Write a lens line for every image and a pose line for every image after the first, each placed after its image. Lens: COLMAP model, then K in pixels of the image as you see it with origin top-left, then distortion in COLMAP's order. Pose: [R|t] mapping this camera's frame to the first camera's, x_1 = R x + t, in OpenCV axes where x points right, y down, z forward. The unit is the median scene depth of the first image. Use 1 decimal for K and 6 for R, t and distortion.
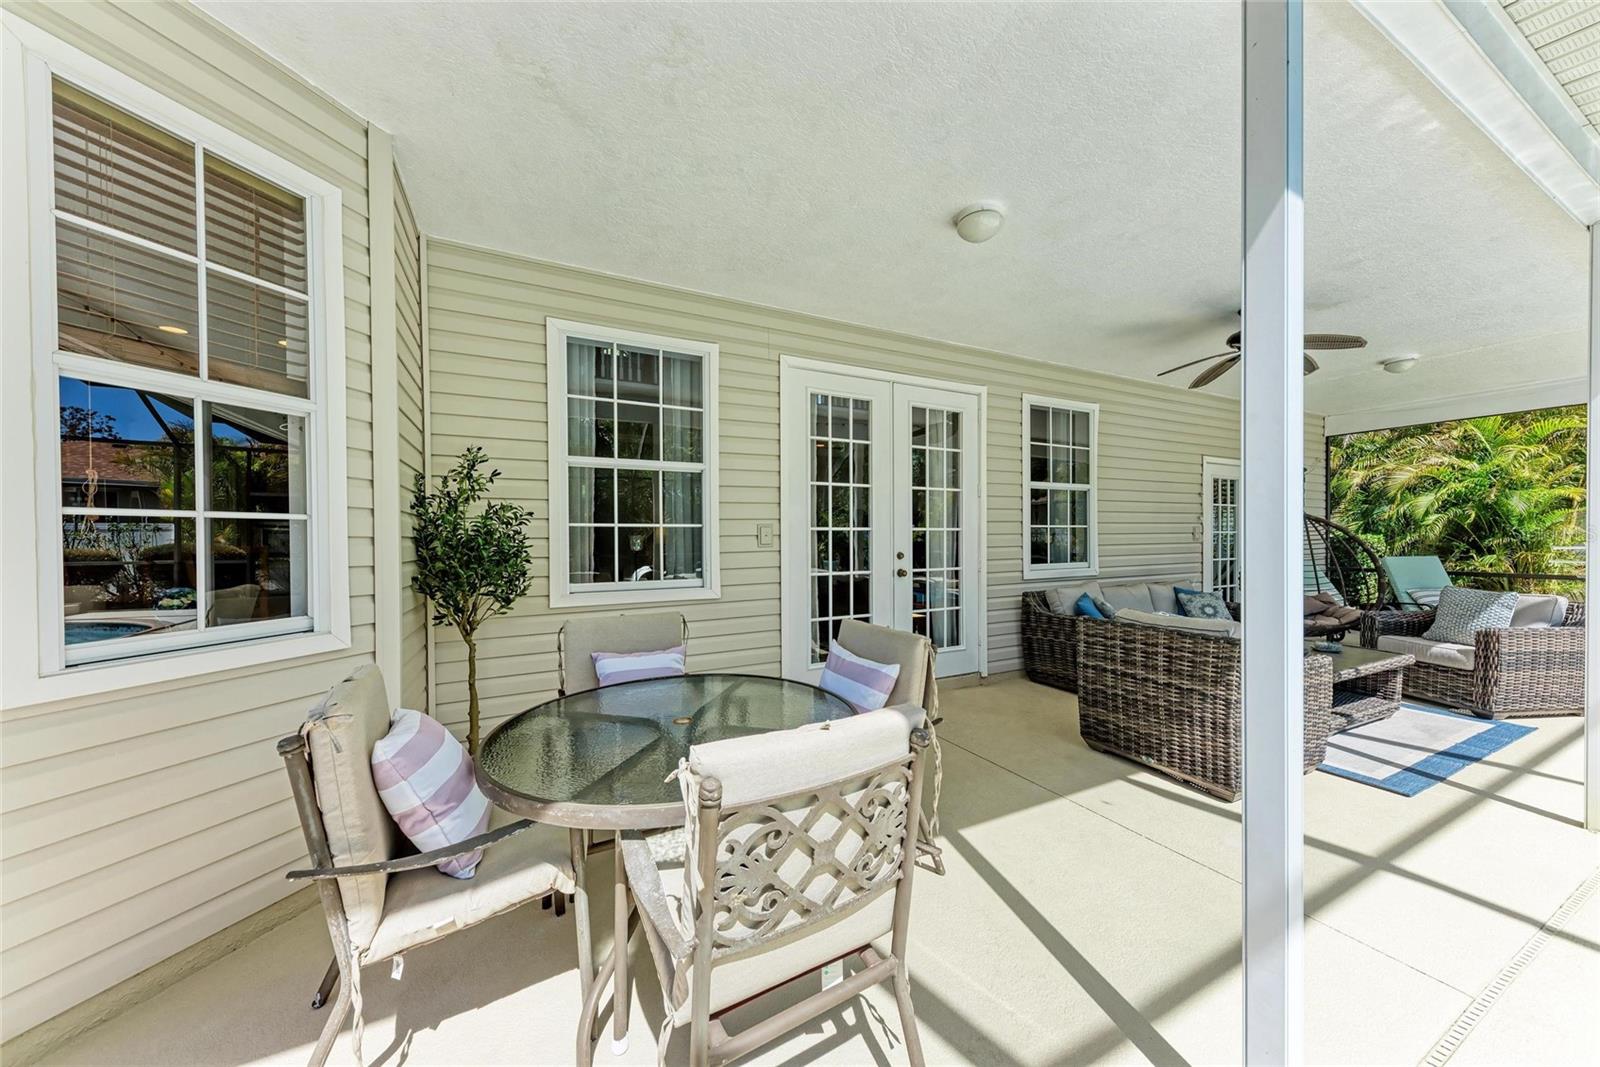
lens RADIAL K [[549.1, 0, 808.2], [0, 549.1, 540.5], [0, 0, 1]] dist [0.019678, -0.005488]
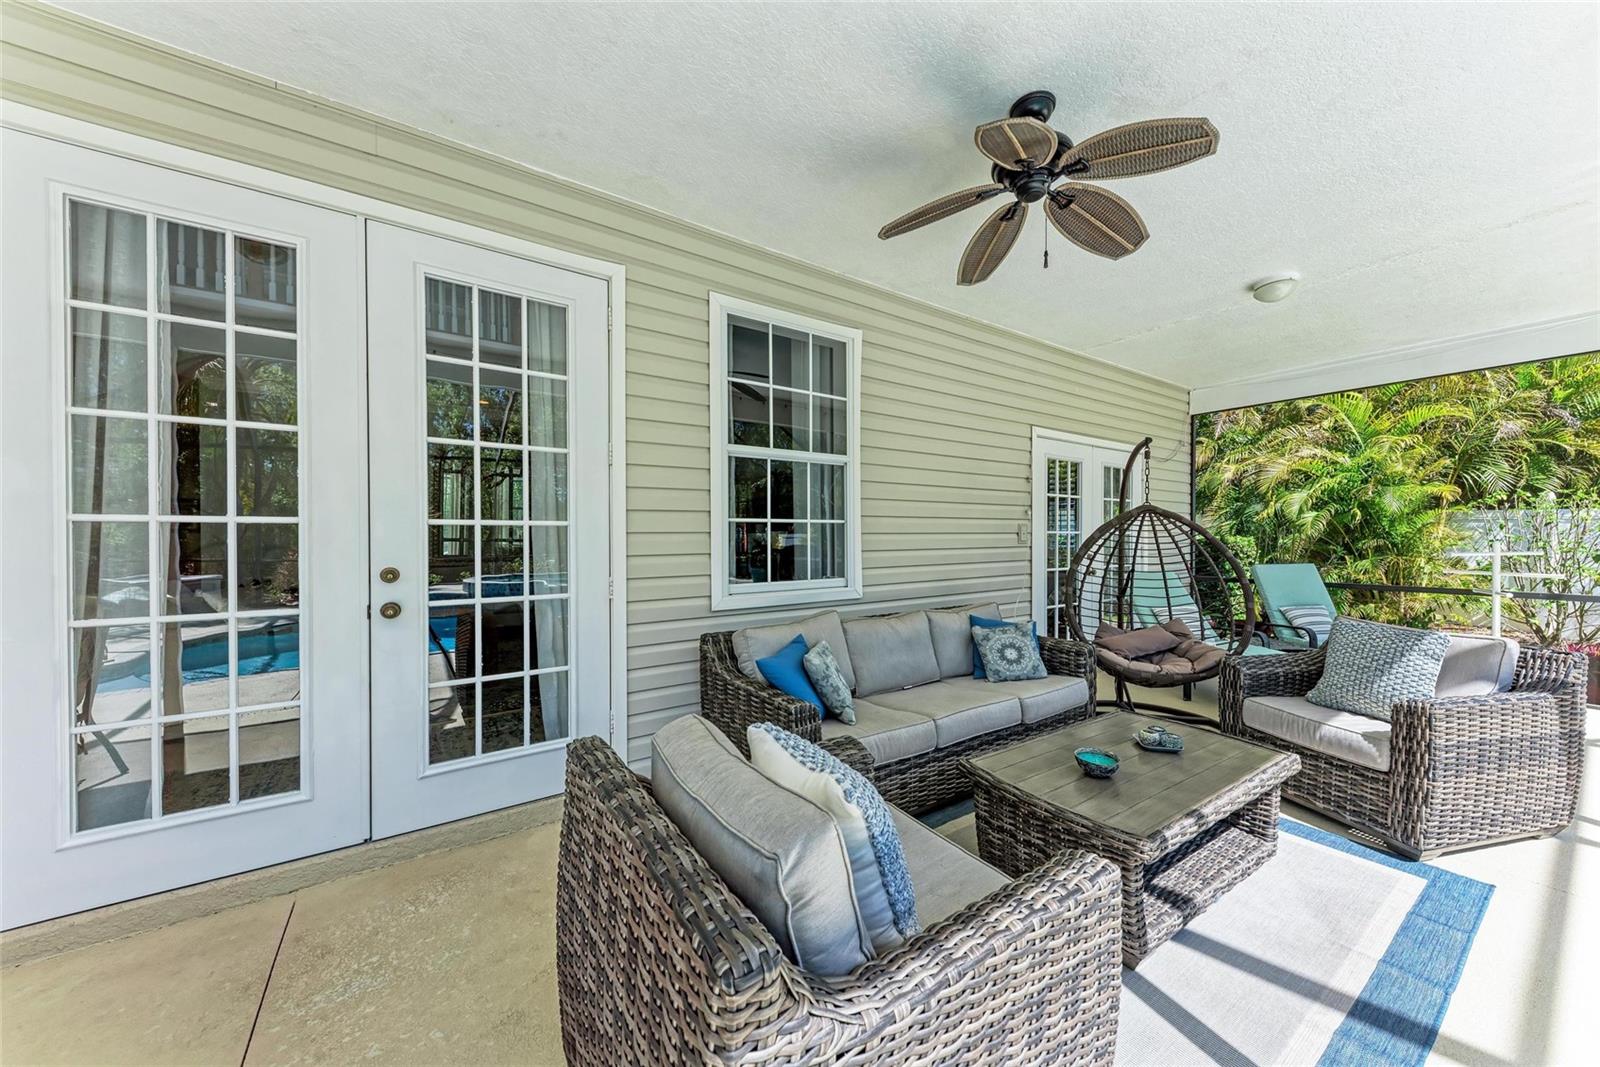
lens RADIAL K [[560.3, 0, 810.3], [0, 560.3, 540.2], [0, 0, 1]] dist [0.014909, -0.005115]
pose [[0.991370, 0.001621, 0.131083, 0.418636], [-0.001181, 0.999993, -0.003438, -0.002076], [-0.131088, 0.003254, 0.991365, 0.398403]]
